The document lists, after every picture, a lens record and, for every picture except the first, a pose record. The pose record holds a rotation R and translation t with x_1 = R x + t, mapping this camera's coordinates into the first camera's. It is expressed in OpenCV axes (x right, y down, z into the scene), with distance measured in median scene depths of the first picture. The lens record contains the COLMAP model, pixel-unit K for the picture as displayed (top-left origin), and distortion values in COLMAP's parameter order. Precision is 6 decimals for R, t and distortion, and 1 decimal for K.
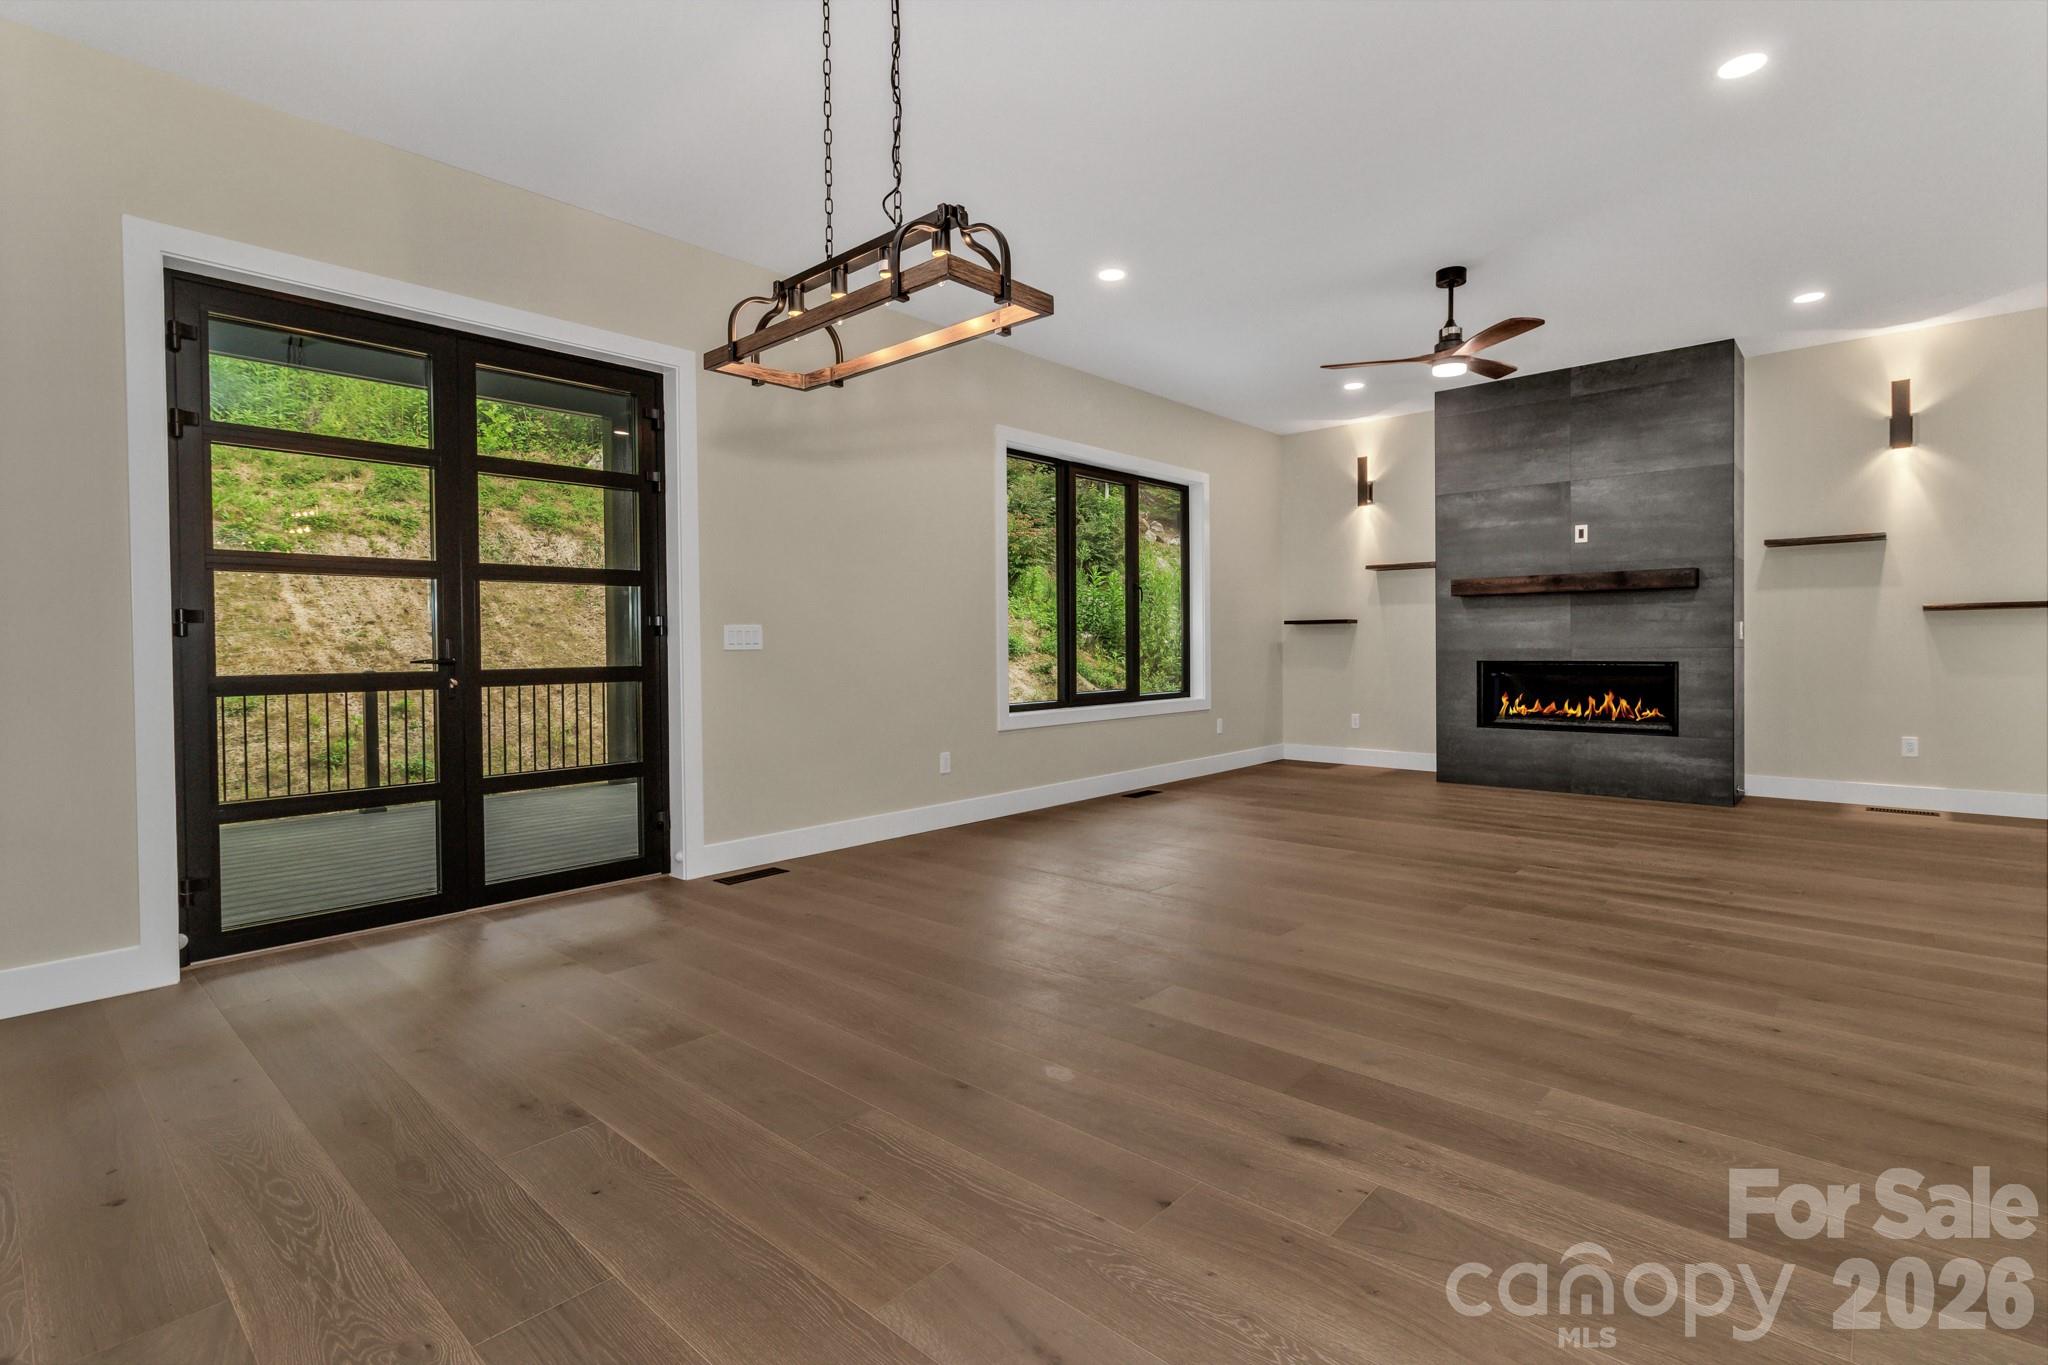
lens RADIAL K [[965.3, 0, 1032.3], [0, 965.3, 656.2], [0, 0, 1]] dist [0.002236, 0.001980]
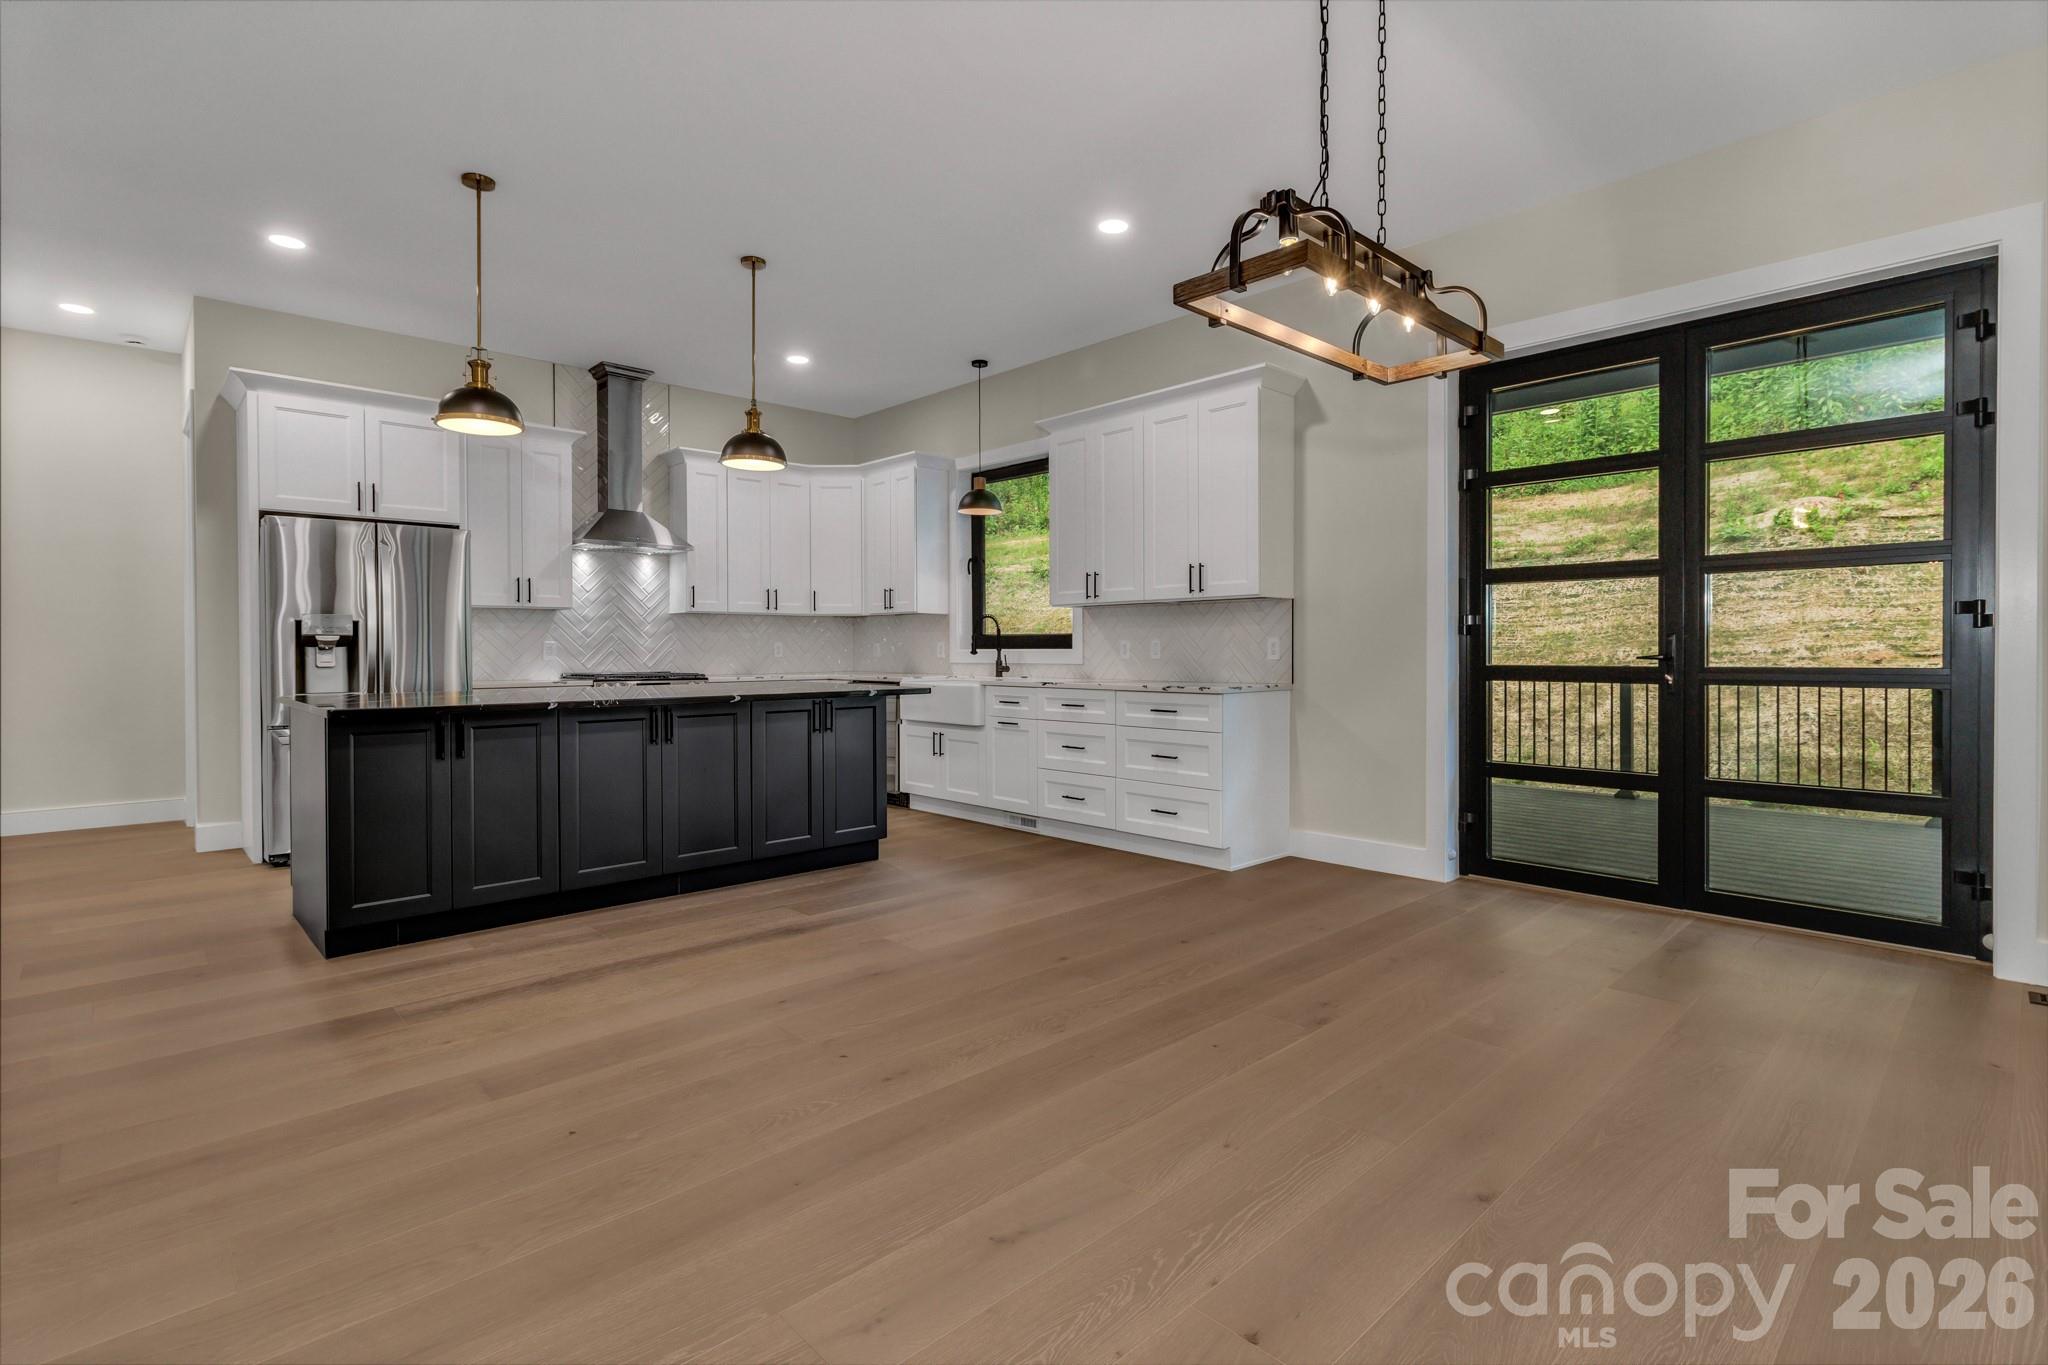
lens RADIAL K [[965.3, 0, 1032.3], [0, 965.3, 656.2], [0, 0, 1]] dist [0.002236, 0.001980]
pose [[-0.077819, 0.017774, -0.996809, 0.275213], [-0.008369, 0.999794, 0.018480, -0.005294], [0.996932, 0.009781, -0.077655, 0.253484]]
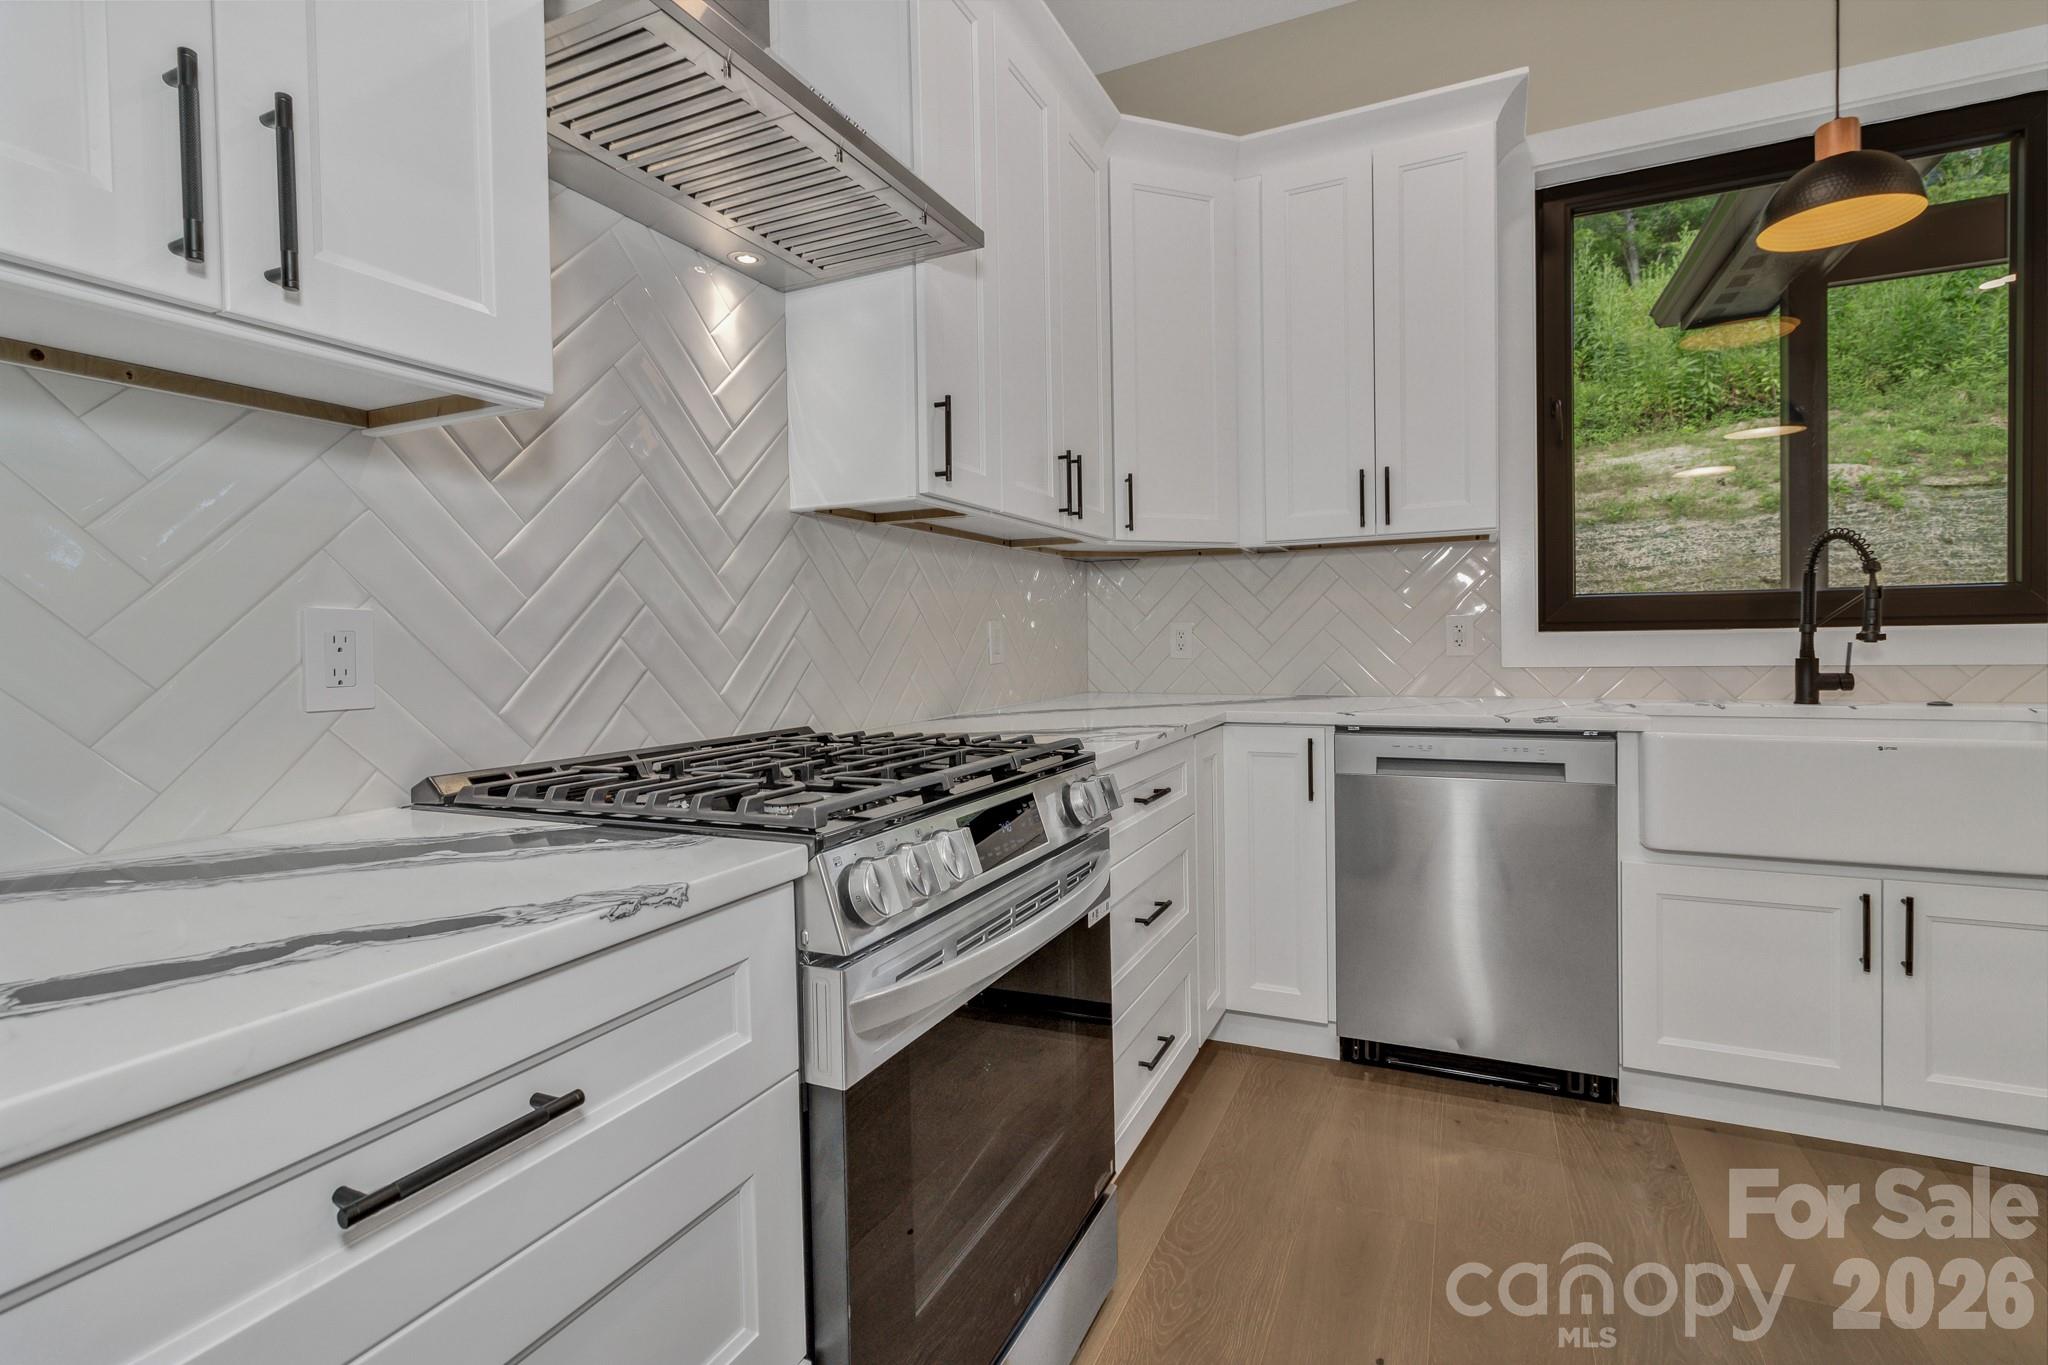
lens RADIAL K [[950.3, 0, 1036.4], [0, 950.3, 663.9], [0, 0, 1]] dist [-0.001074, 0.000341]
pose [[0.300354, 0.027277, -0.953438, -0.479090], [0.004539, 0.999539, 0.030026, 0.007971], [0.953817, -0.013346, 0.300092, -0.252817]]
